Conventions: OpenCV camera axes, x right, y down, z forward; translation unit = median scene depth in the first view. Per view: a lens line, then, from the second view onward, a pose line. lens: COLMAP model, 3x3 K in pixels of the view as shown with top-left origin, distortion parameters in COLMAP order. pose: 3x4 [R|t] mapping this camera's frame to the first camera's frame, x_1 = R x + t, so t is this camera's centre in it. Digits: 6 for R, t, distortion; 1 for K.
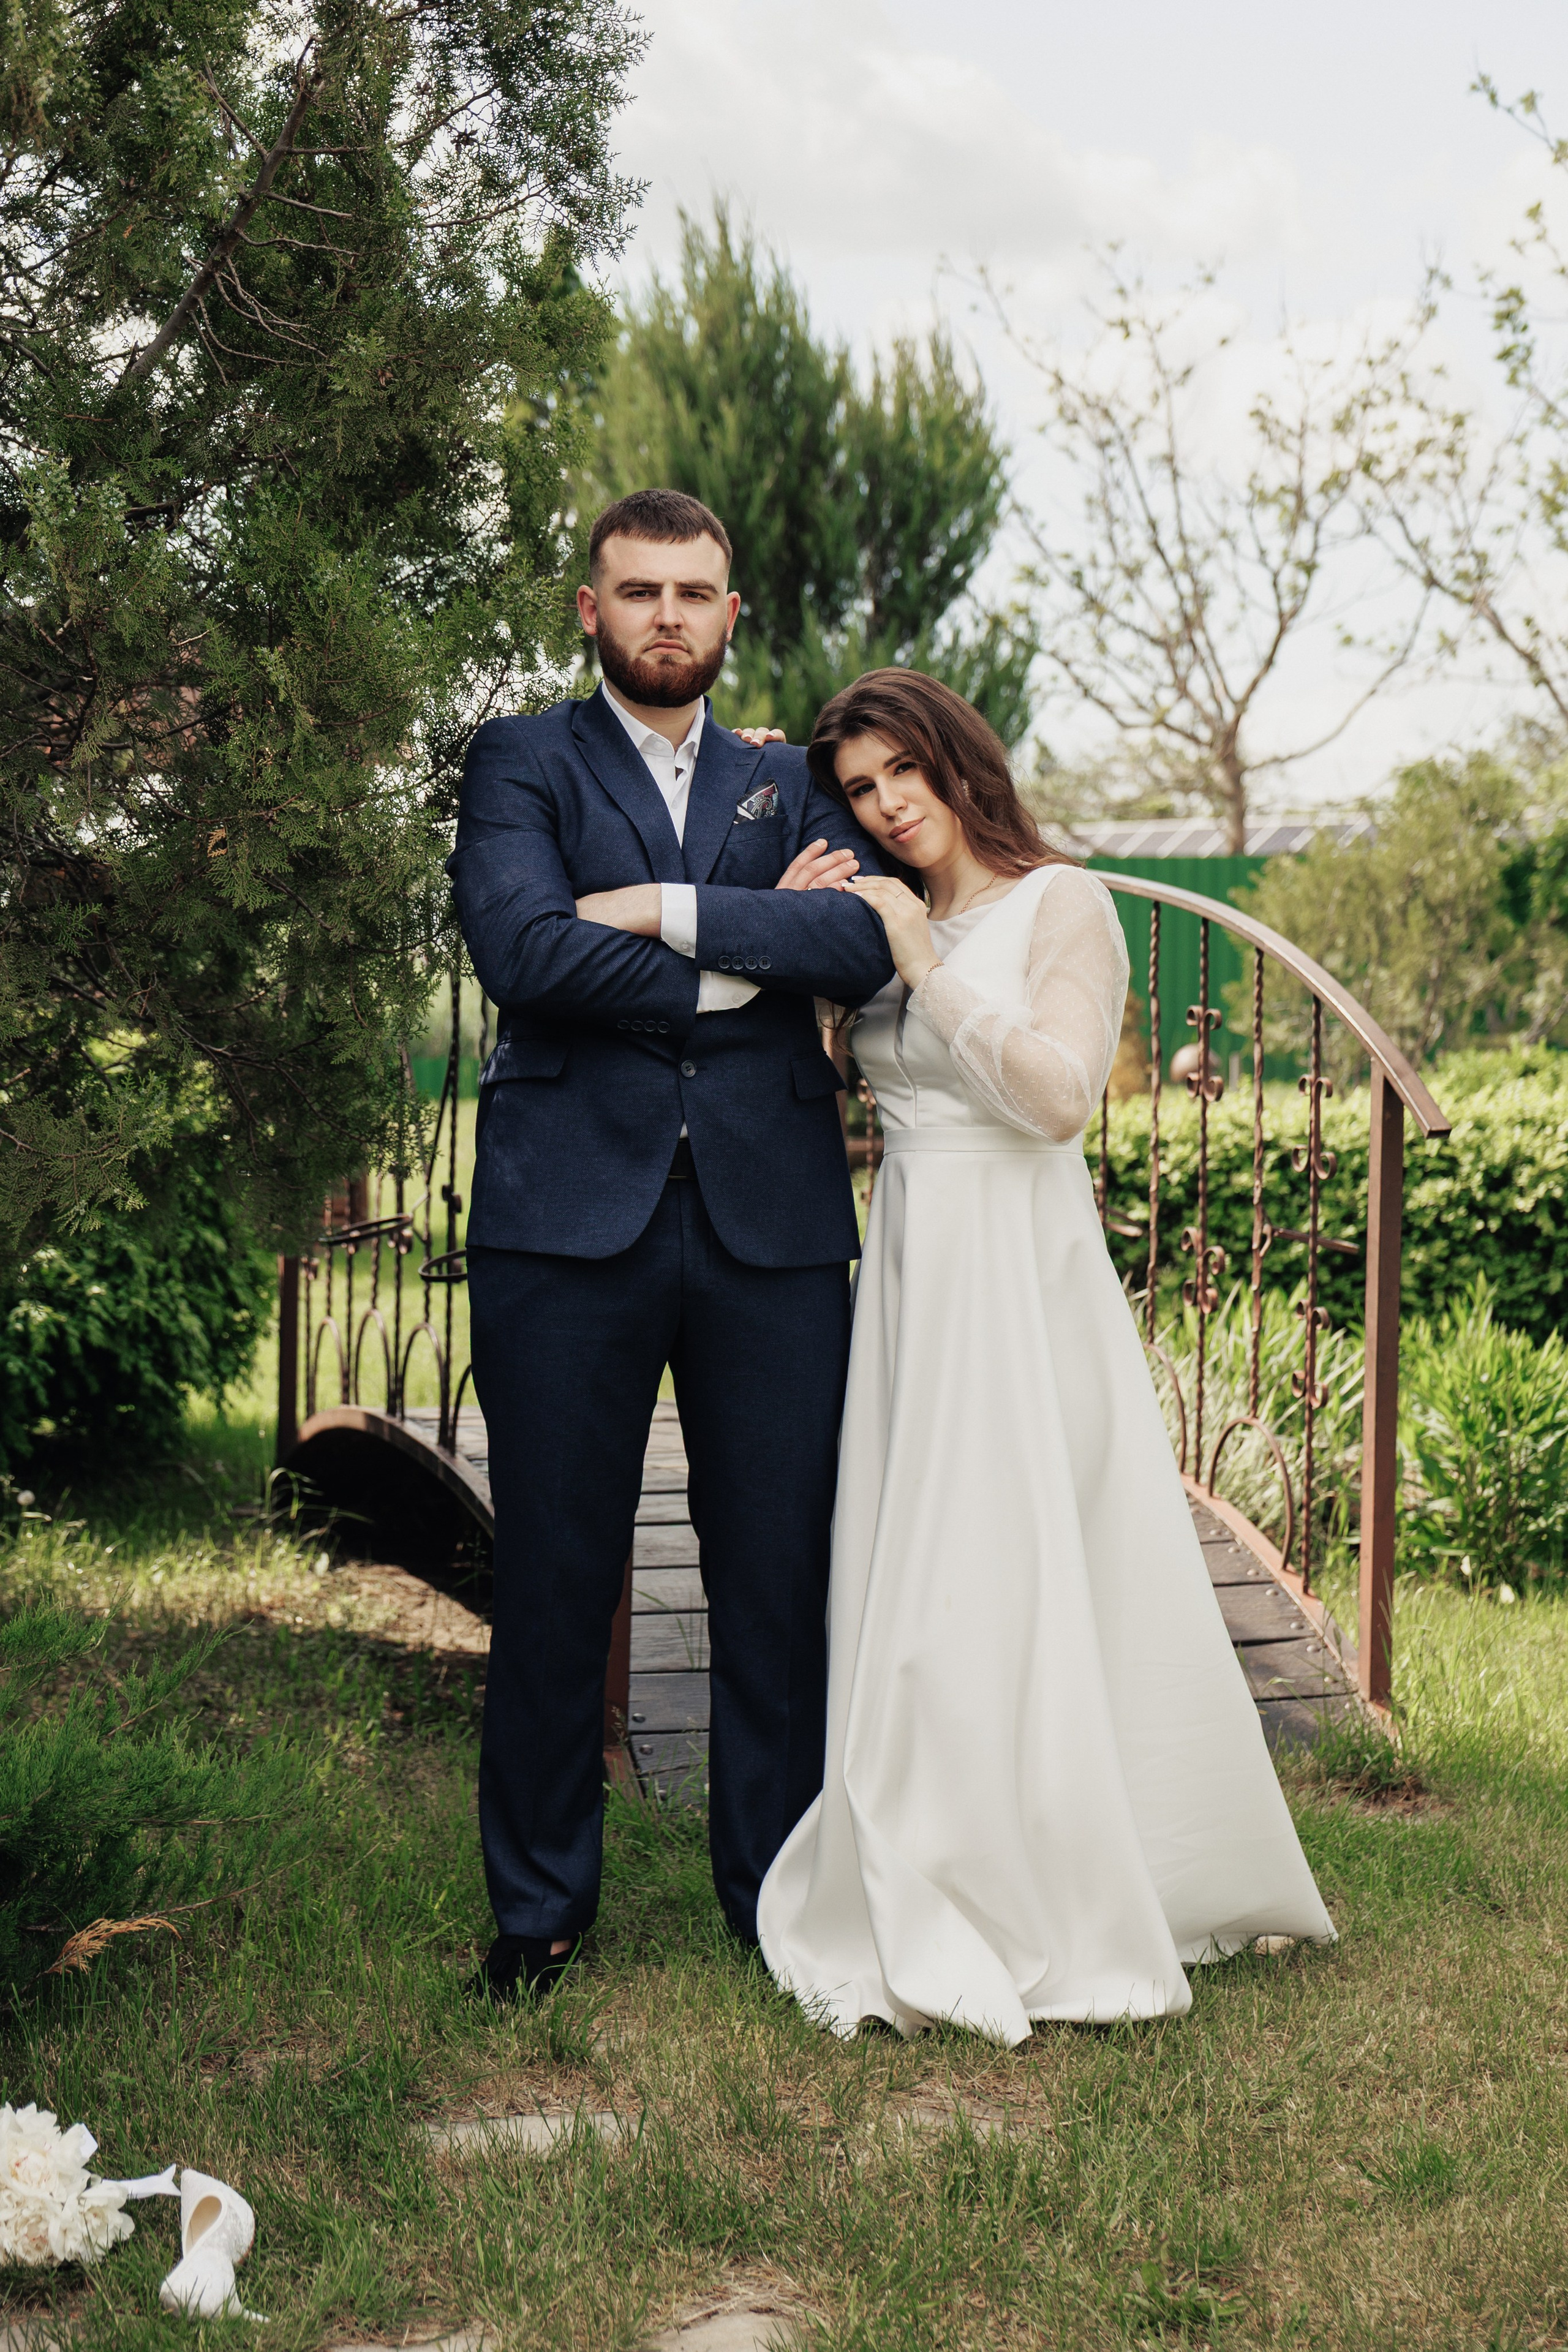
lens RADIAL K [[3535.2, 0, 784.0], [0, 3535.2, 1176.0], [0, 0, 1]] dist [-0.011412, -0.115277]
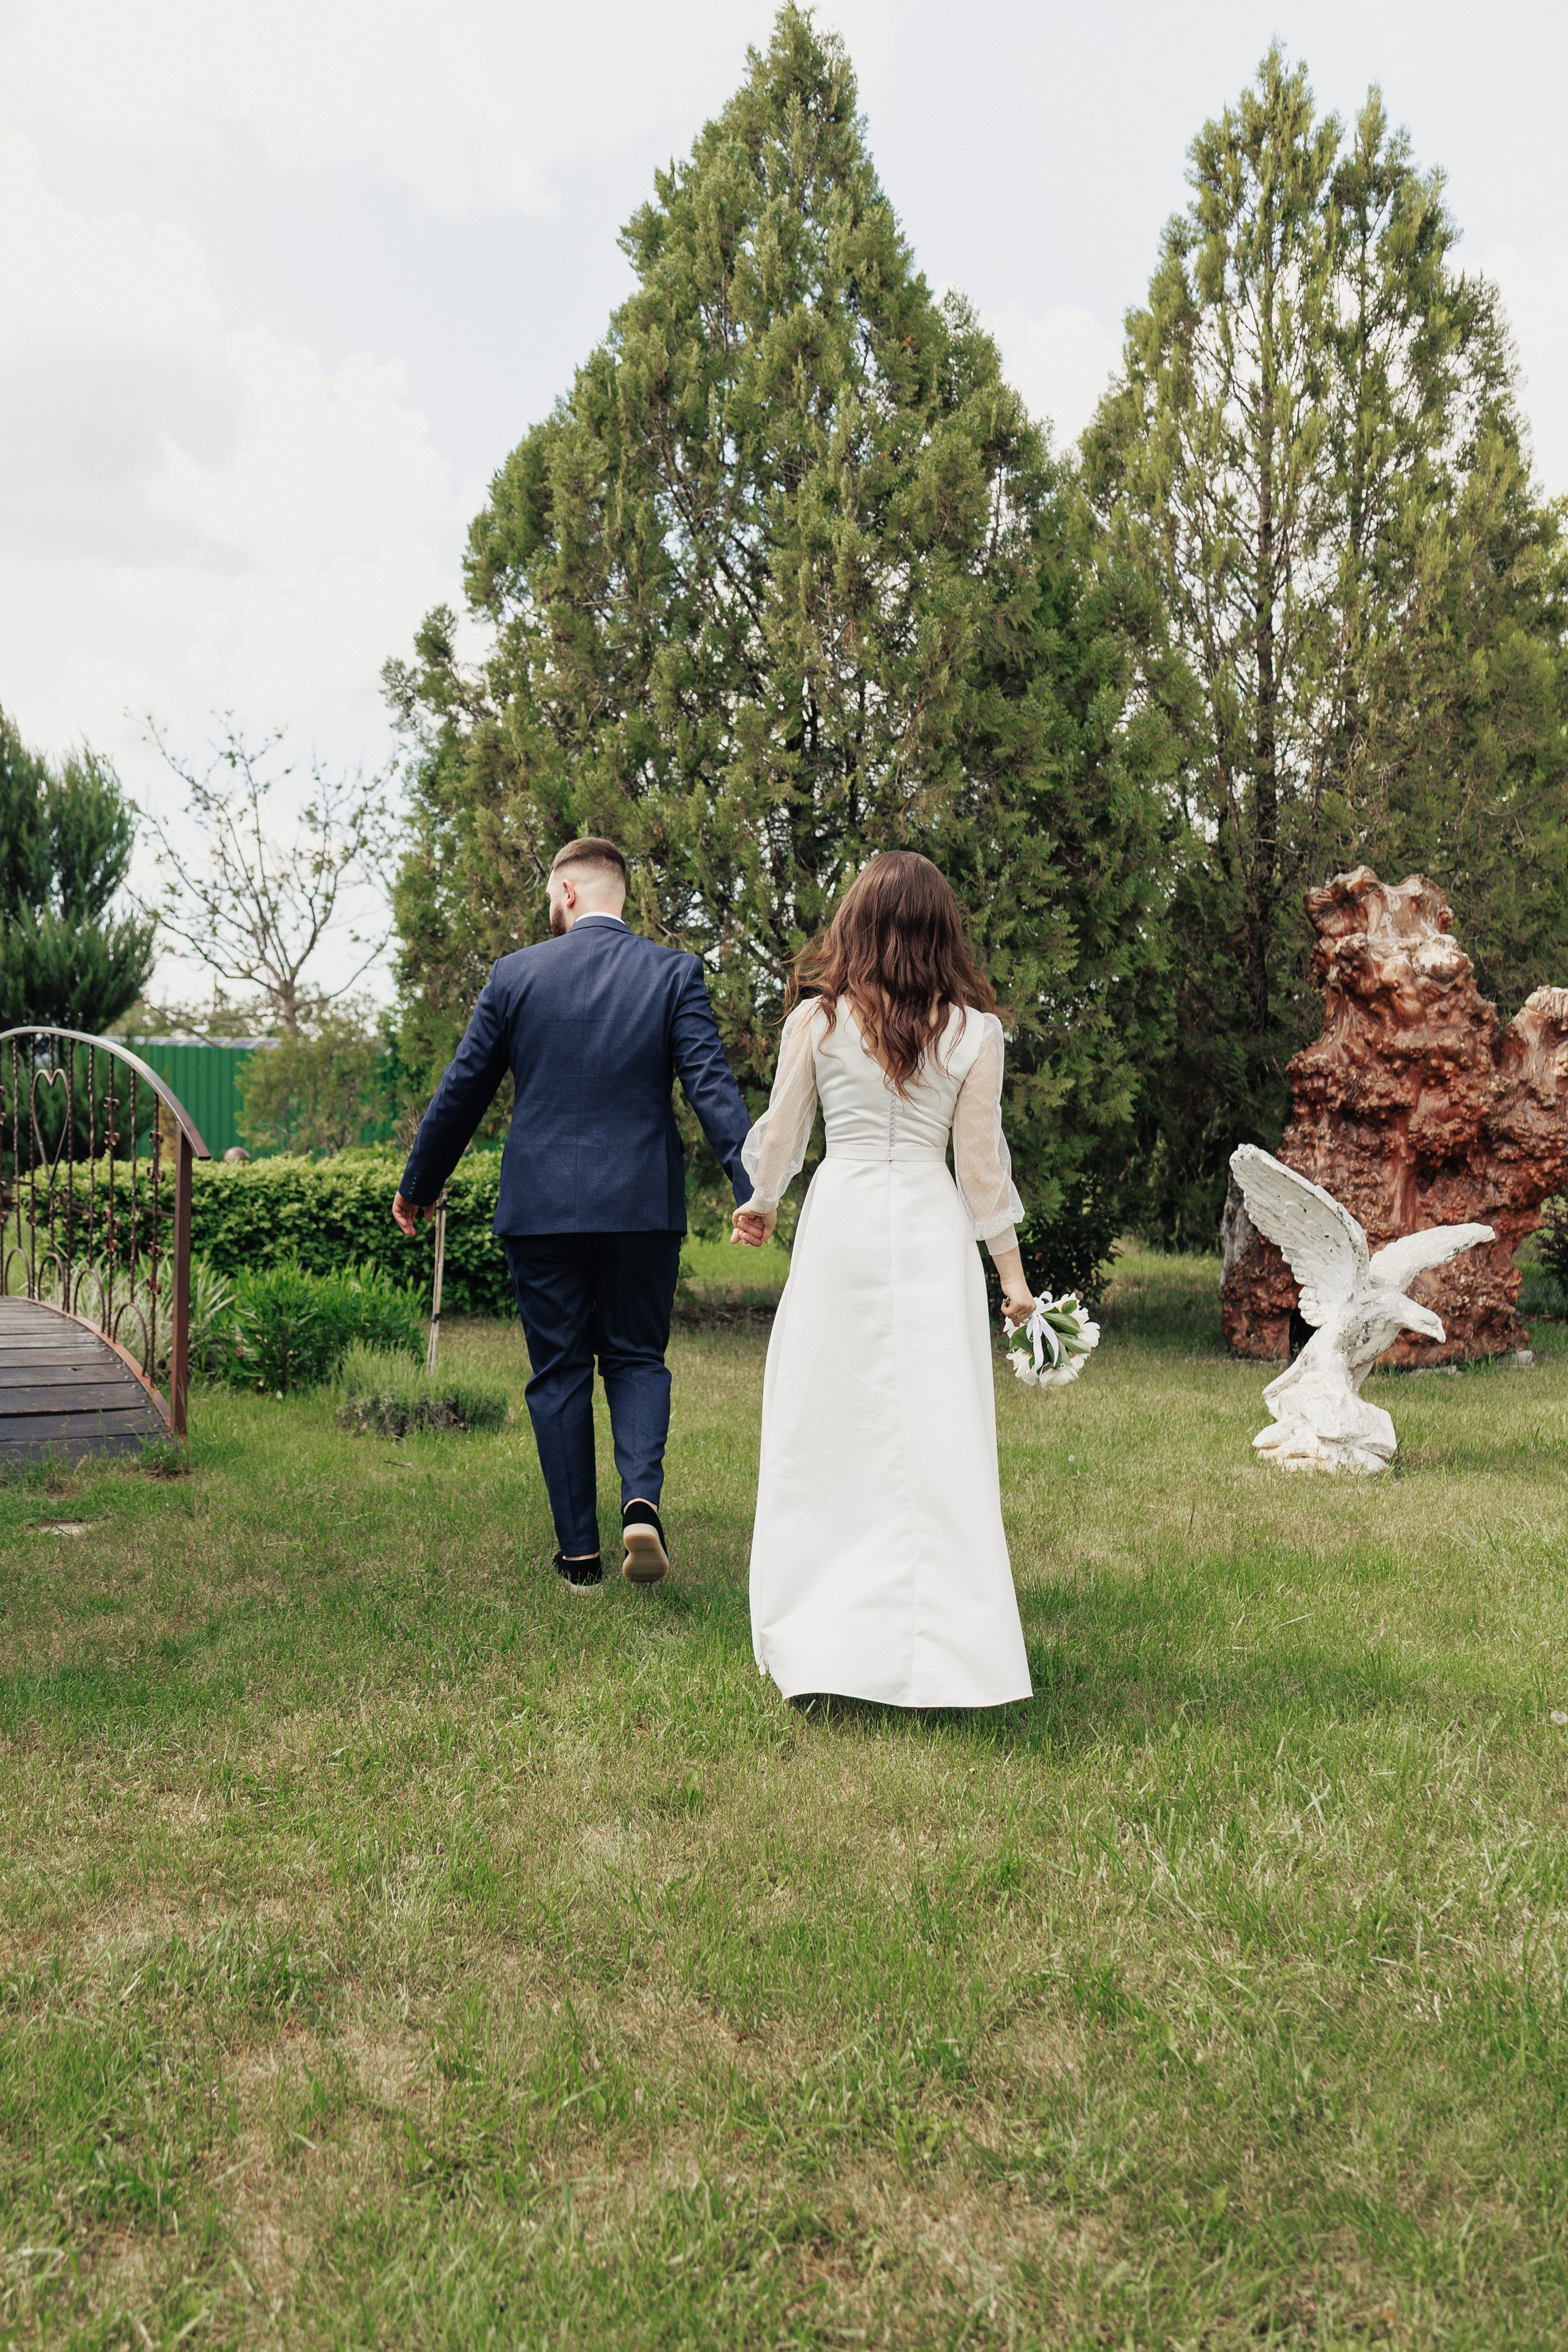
lens RADIAL K [[1897.0, 0, 786.9], [0, 1897.0, 1334.9], [0, 0, 1]] dist [0.007378, -0.117933]
pose [[0.935996, -0.000465, 0.352011, 0.068540], [-0.017449, 0.998708, 0.047717, 0.019399], [-0.351579, -0.050805, 0.934779, -0.098451]]
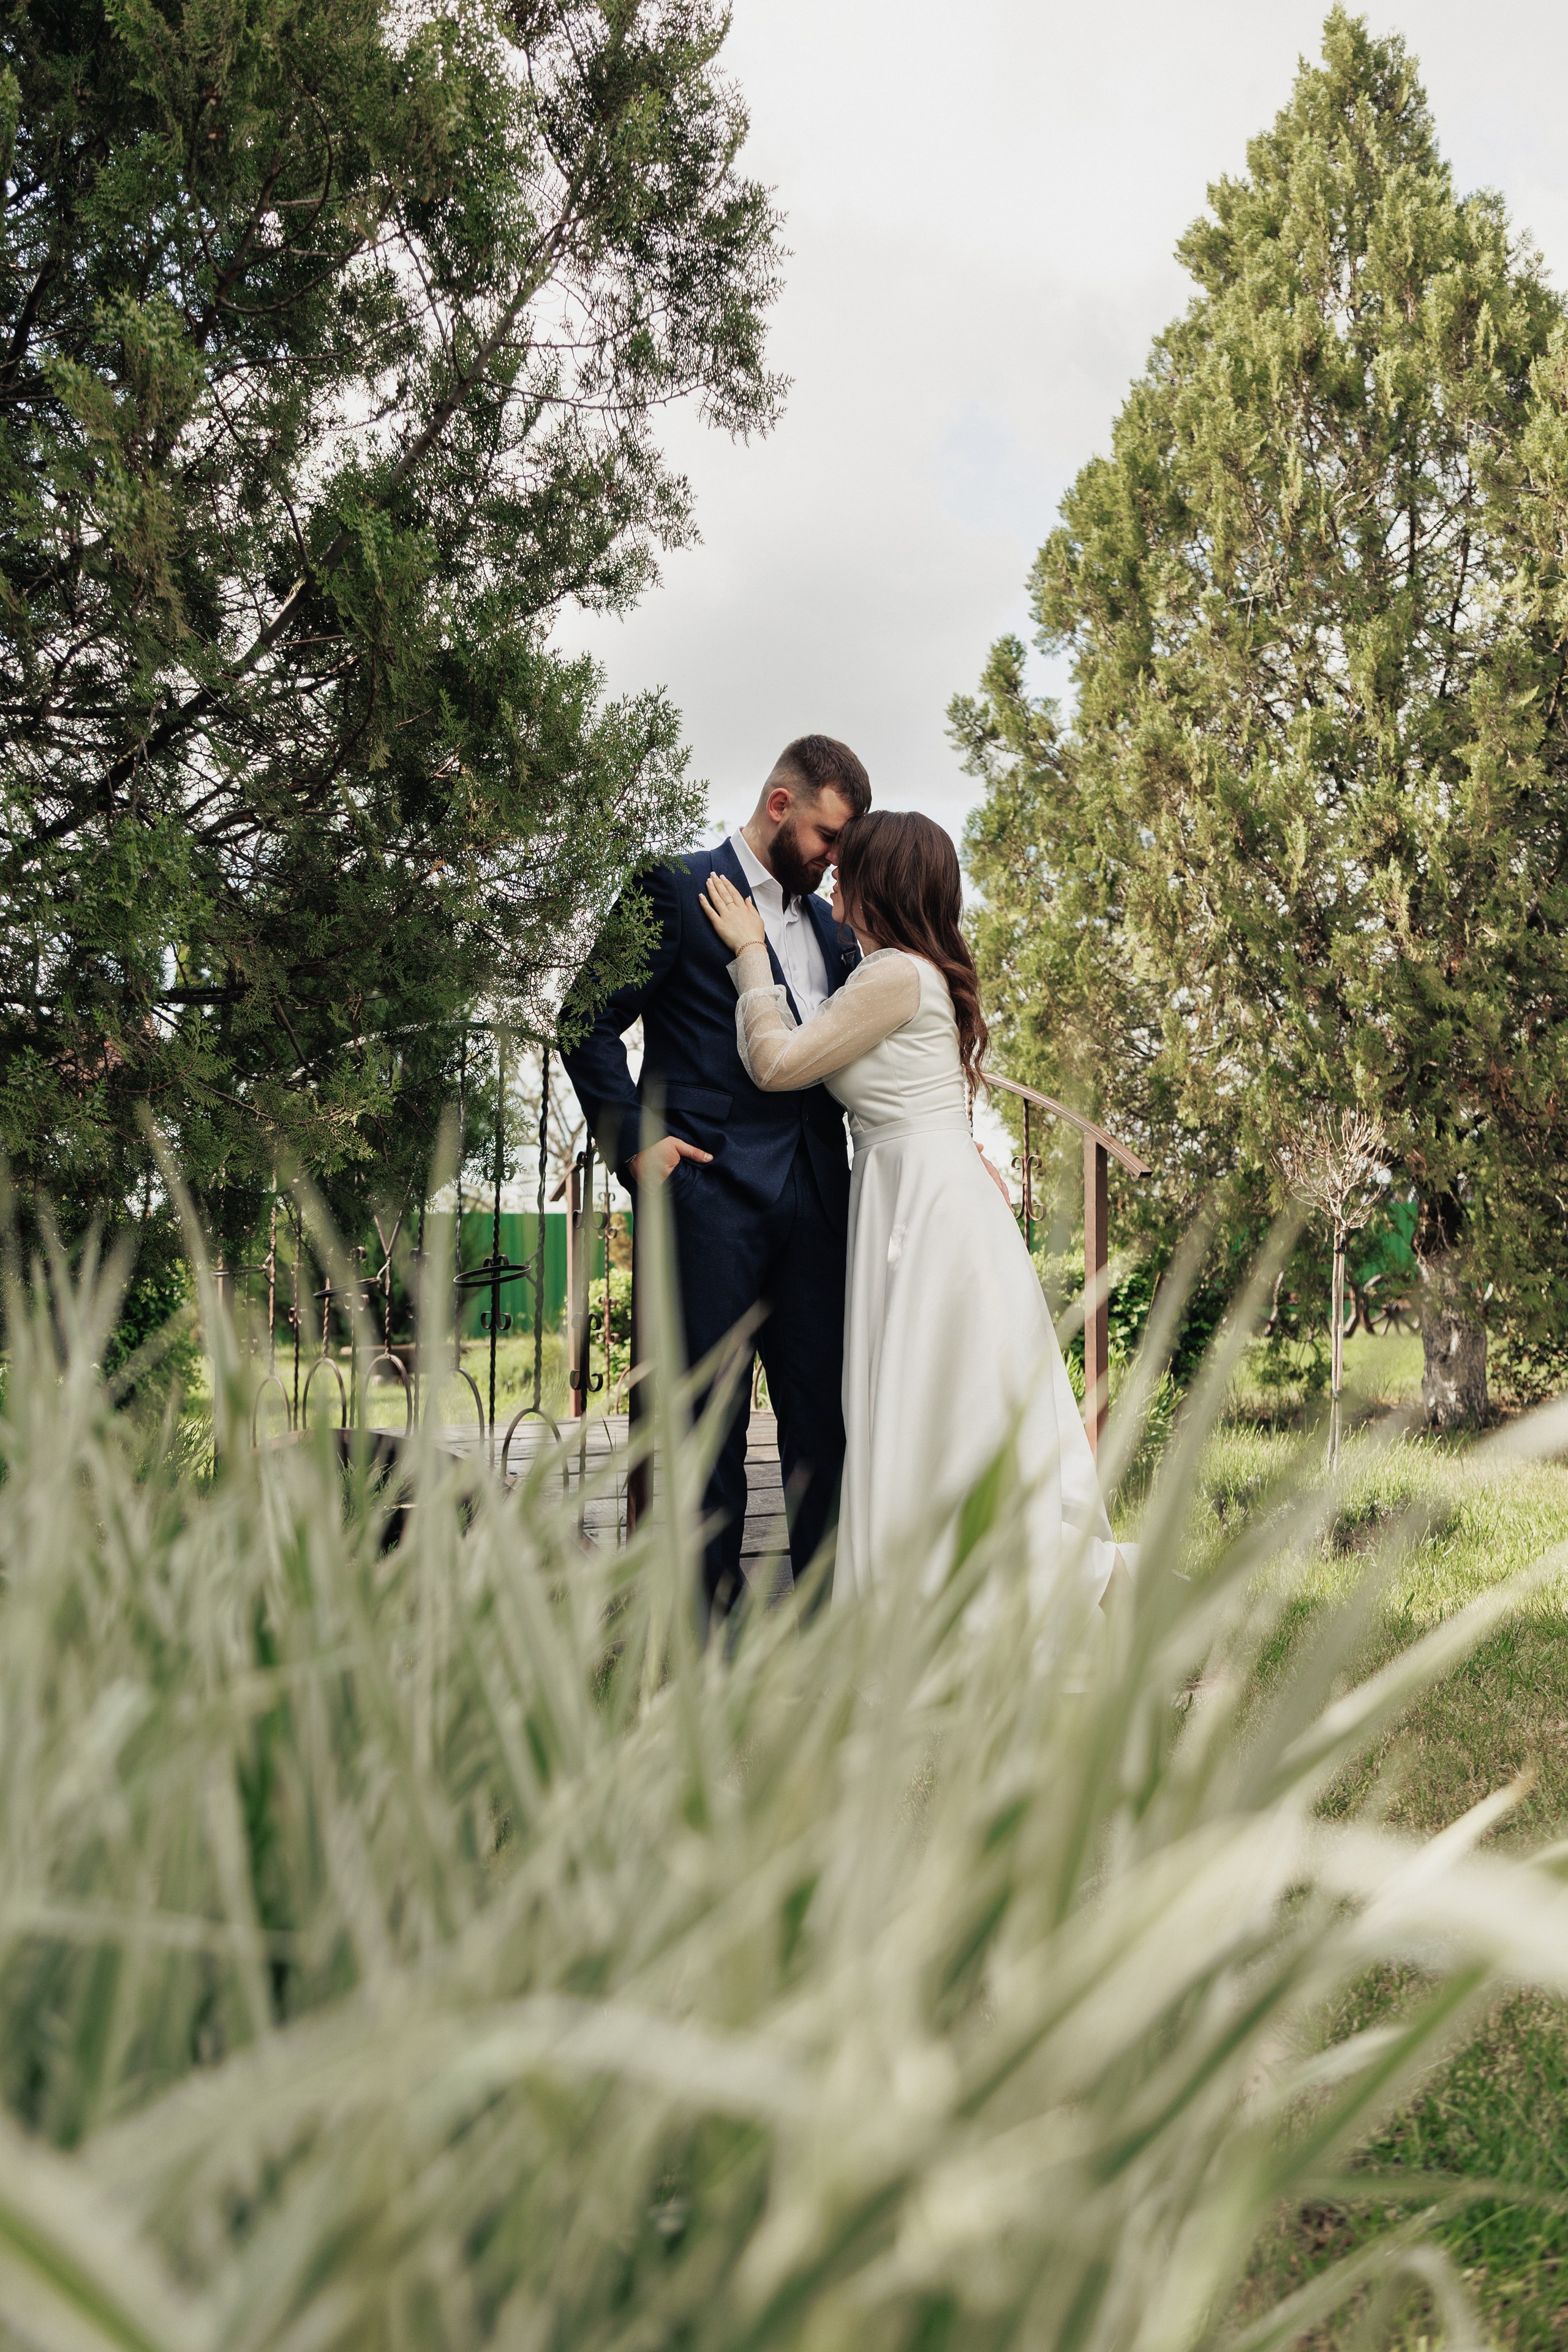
lens RADIAL K [[1833.1, 0, 784.0], [0, 1833.1, 1176.0], [0, 0, 1]] dist [0.021663, -0.001703]
pose [[0.960492, 0.004125, 0.278277, -0.109637], [0.033212, 0.991046, -0.129322, 0.051695], [-0.276319, 0.133455, 0.951755, 0.172513]]
